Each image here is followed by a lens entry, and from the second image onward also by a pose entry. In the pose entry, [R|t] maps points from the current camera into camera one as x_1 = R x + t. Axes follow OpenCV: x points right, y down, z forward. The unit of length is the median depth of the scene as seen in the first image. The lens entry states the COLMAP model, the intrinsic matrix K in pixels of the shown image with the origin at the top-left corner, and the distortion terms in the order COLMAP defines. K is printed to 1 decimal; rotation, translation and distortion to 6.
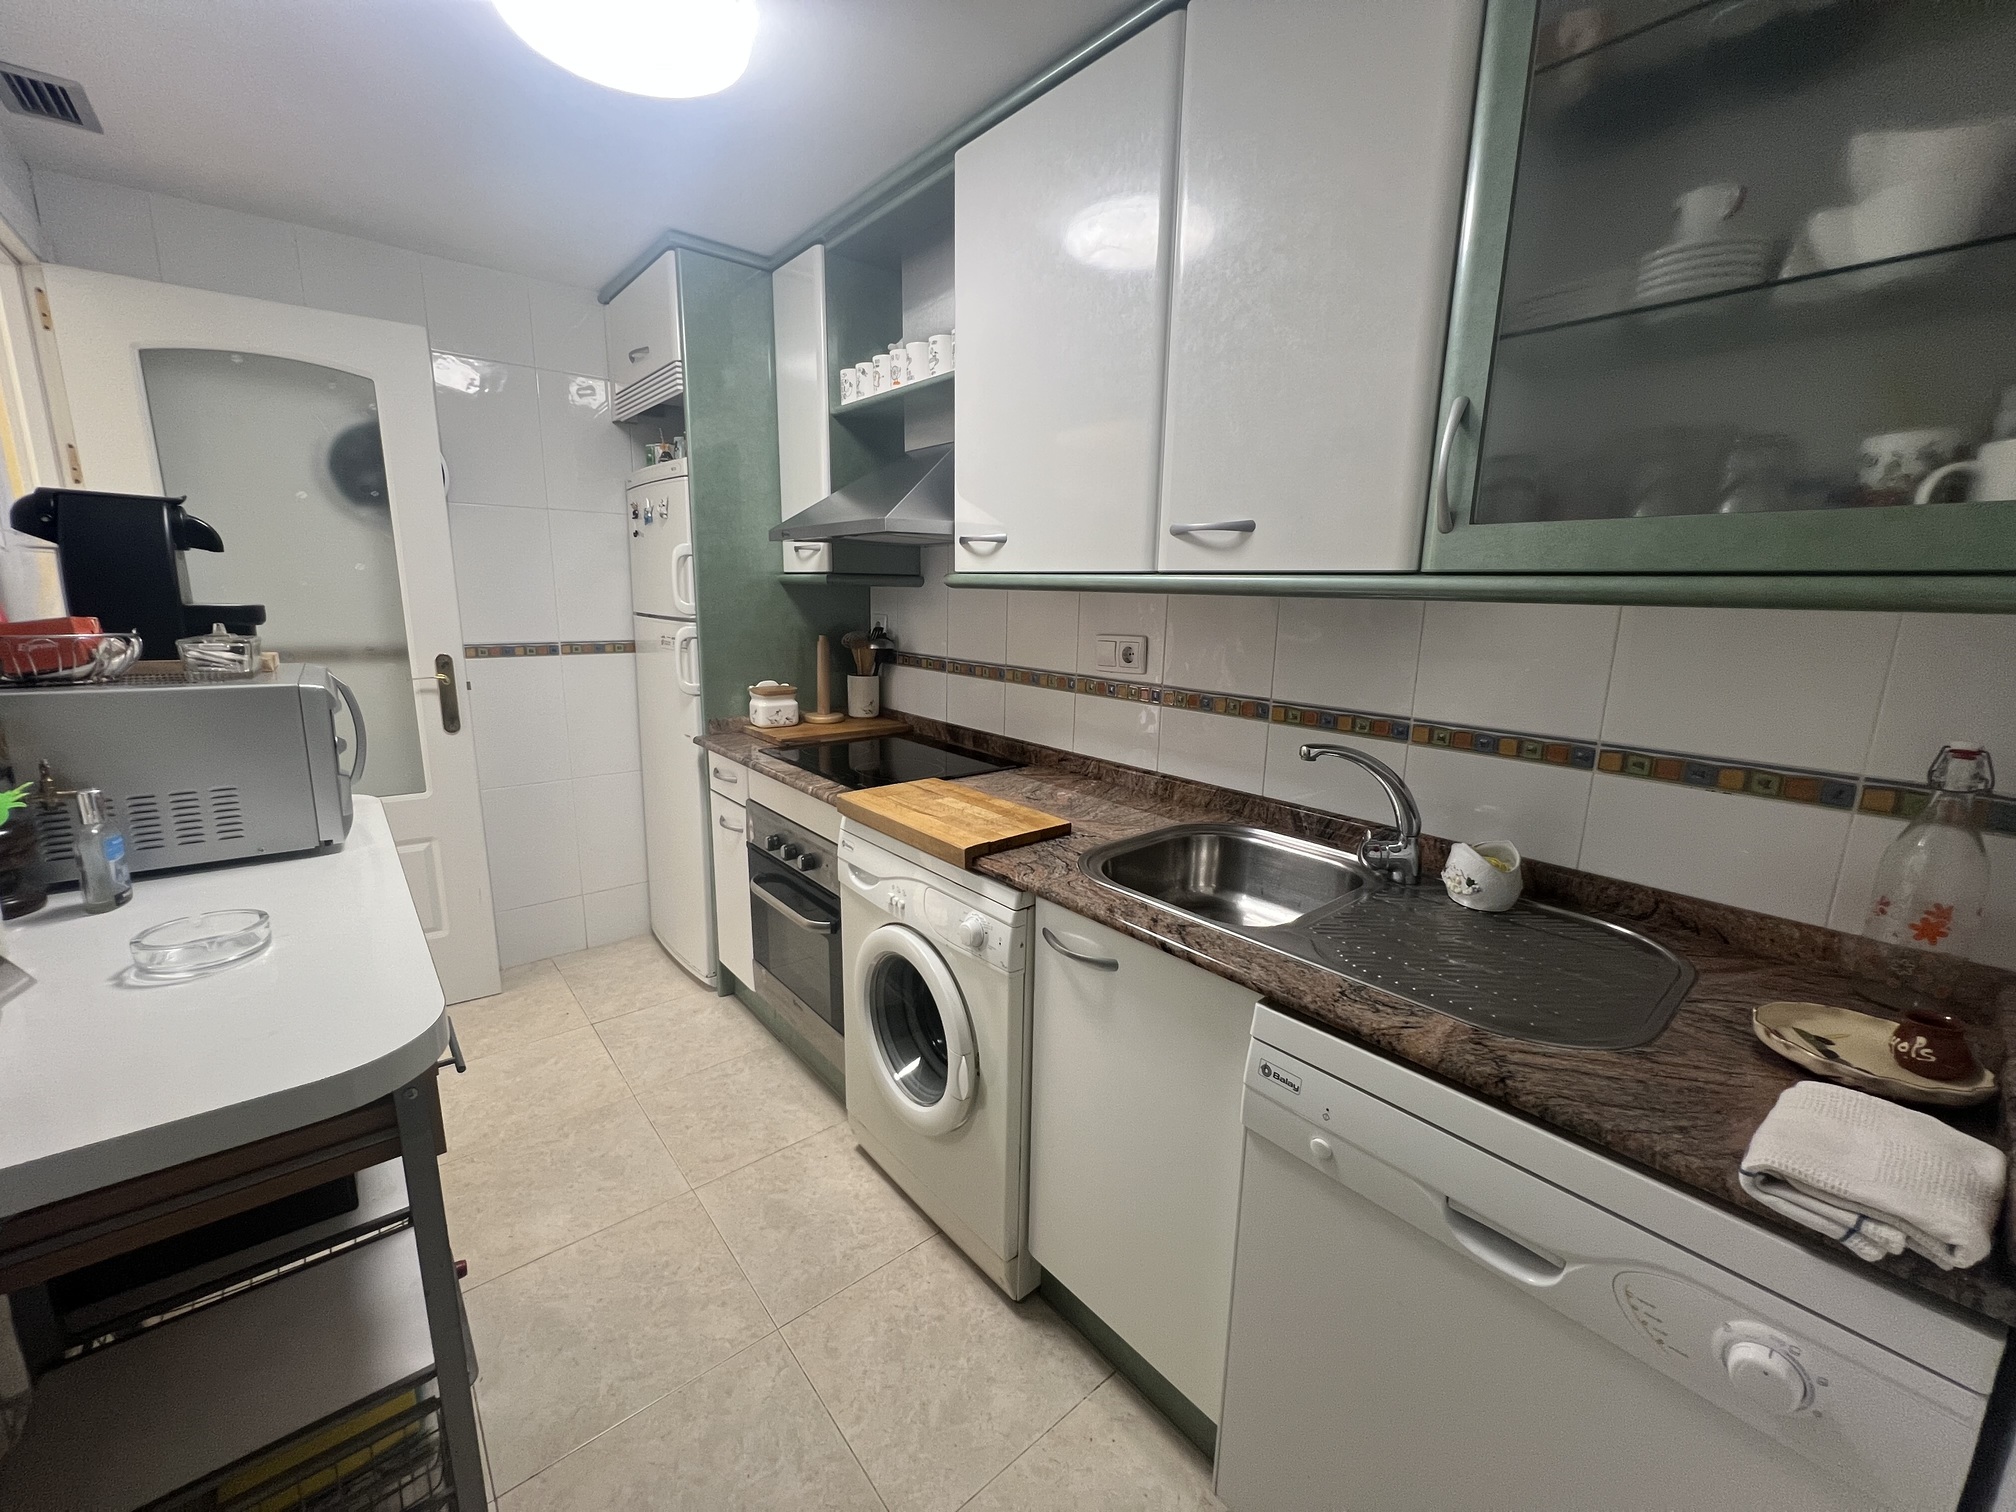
lens RADIAL K [[800.6, 0, 1004.4], [0, 800.6, 753.5], [0, 0, 1]] dist [-0.001701, 0.000295]
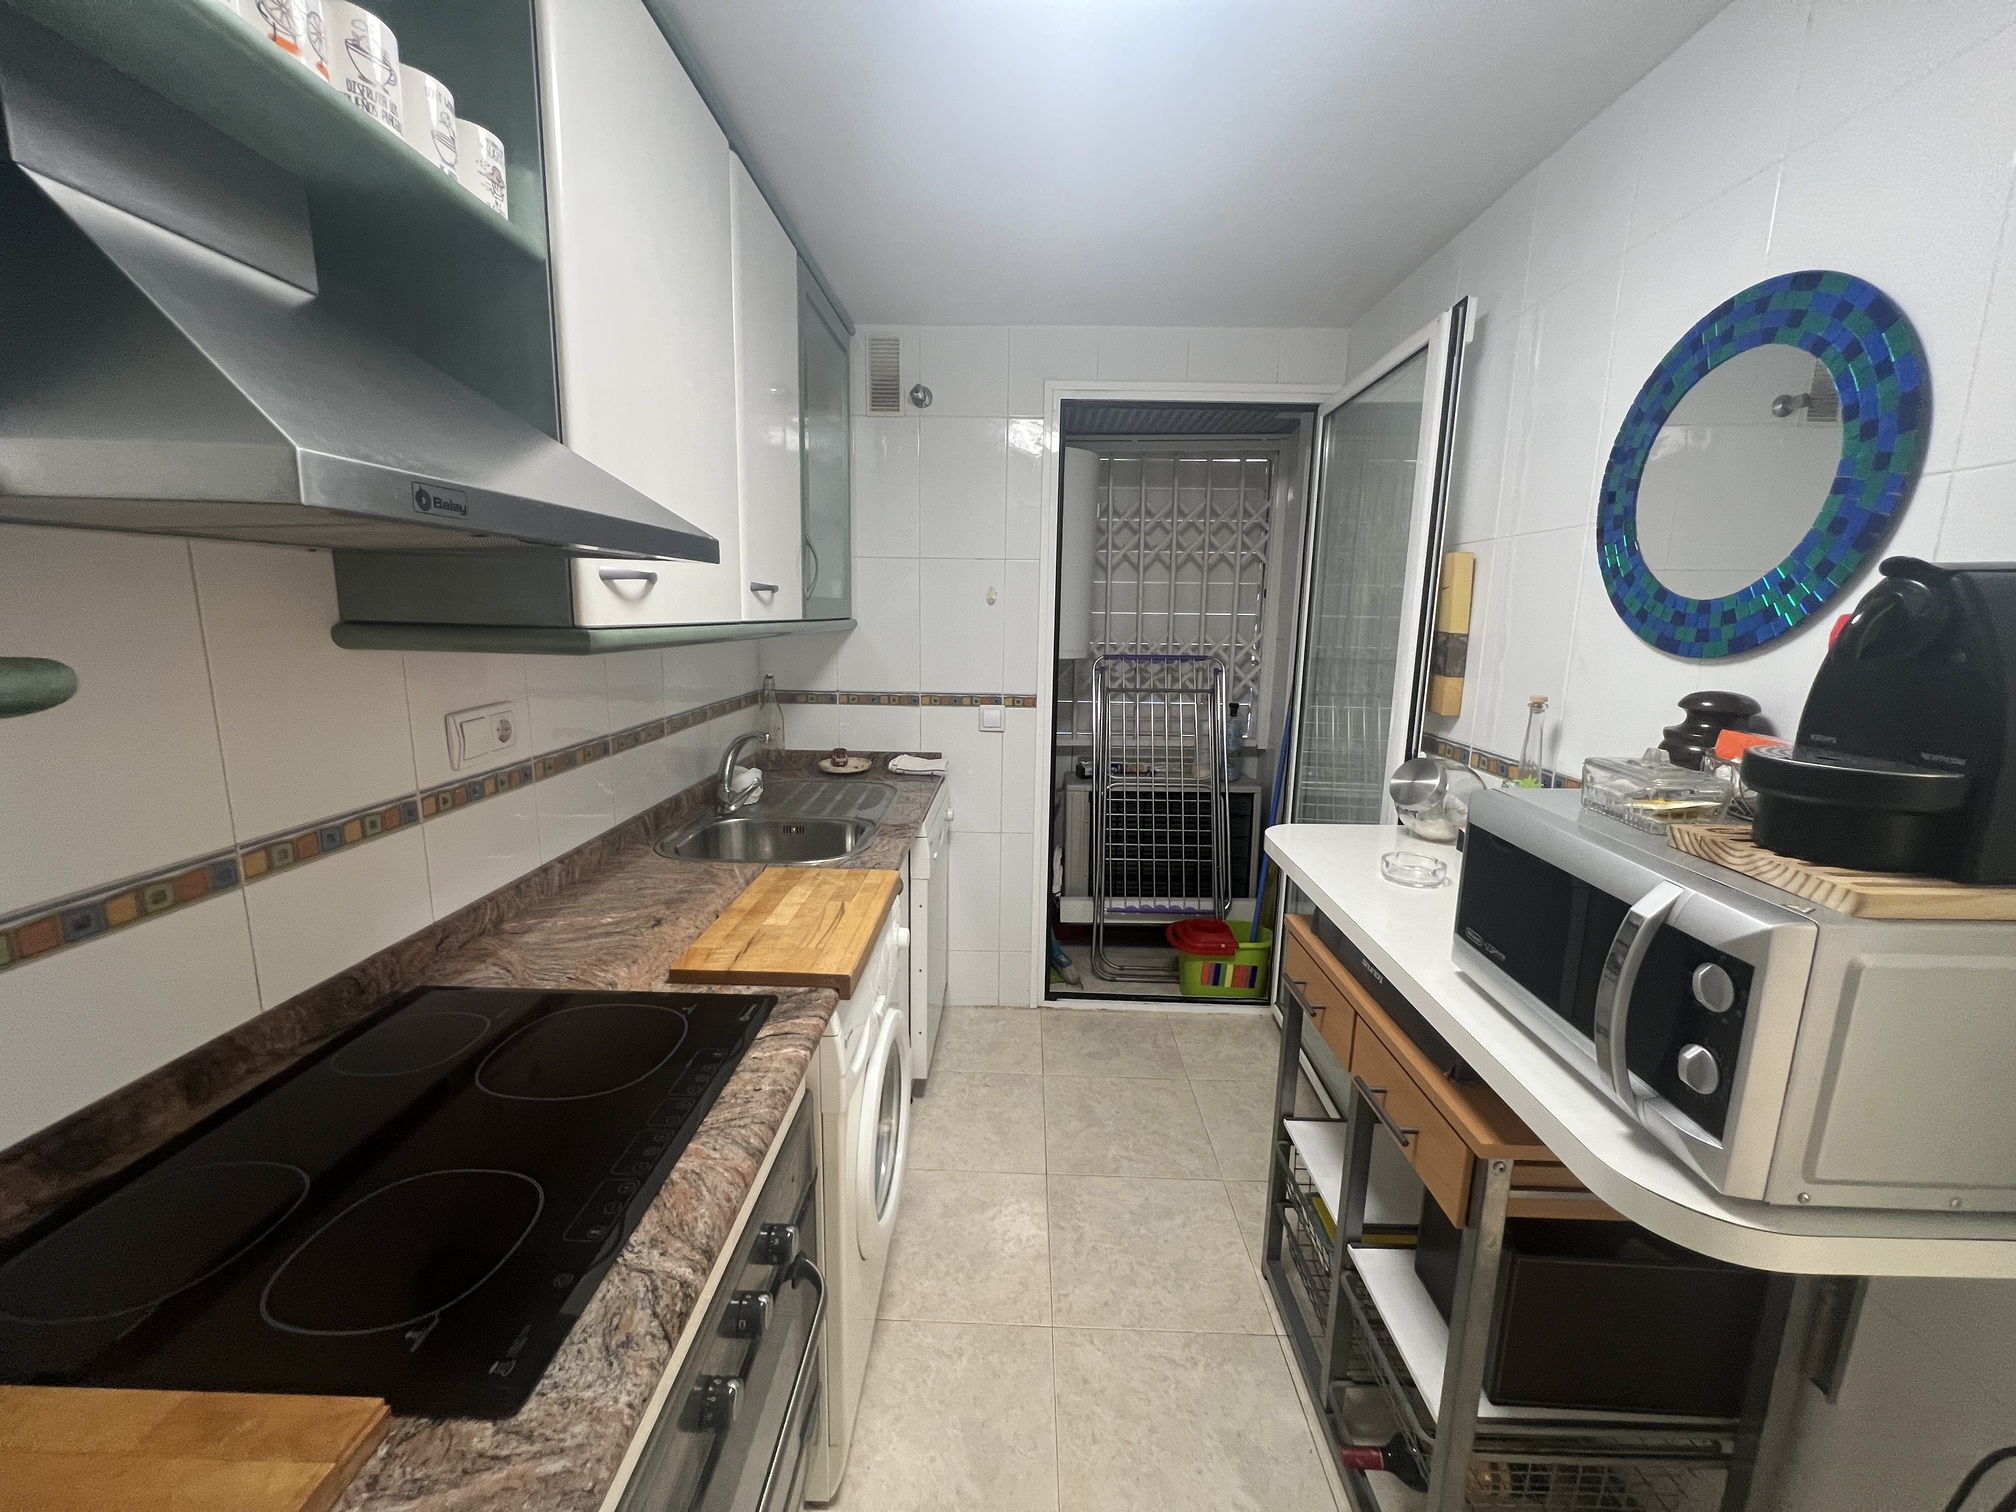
lens RADIAL K [[800.6, 0, 1009.2], [0, 800.6, 748.4], [0, 0, 1]] dist [-0.001701, 0.000295]
pose [[-0.755797, -0.143680, 0.638848, -0.724755], [0.099198, 0.939246, 0.328599, -0.336421], [-0.647248, 0.311727, -0.695627, 1.368097]]
